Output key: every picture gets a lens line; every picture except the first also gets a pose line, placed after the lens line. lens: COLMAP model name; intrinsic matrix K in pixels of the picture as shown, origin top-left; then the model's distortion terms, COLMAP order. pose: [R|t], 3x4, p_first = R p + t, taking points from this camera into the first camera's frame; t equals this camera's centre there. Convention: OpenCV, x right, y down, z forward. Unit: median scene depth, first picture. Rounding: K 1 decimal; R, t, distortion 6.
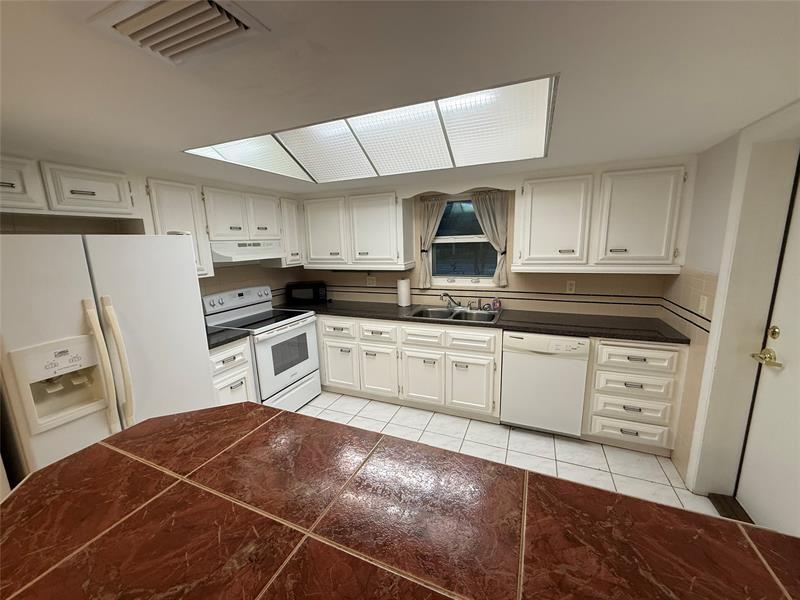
lens RADIAL K [[318.0, 0, 398.5], [0, 318.0, 300.6], [0, 0, 1]] dist [-0.000637, -0.000005]
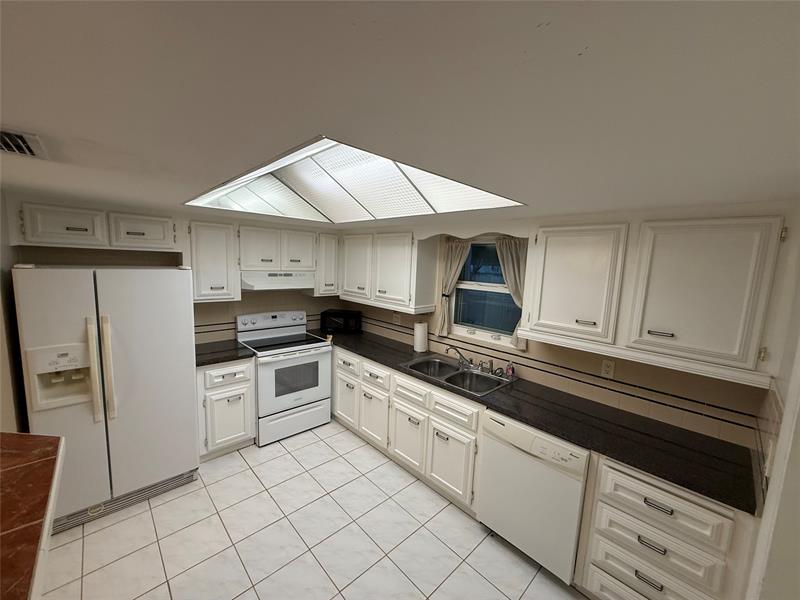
lens RADIAL K [[318.0, 0, 398.5], [0, 318.0, 300.6], [0, 0, 1]] dist [-0.000637, -0.000005]
pose [[0.916068, 0.115478, -0.384038, 0.371240], [-0.139797, 0.989529, -0.035918, -0.107614], [0.375868, 0.086591, 0.922619, 0.131802]]
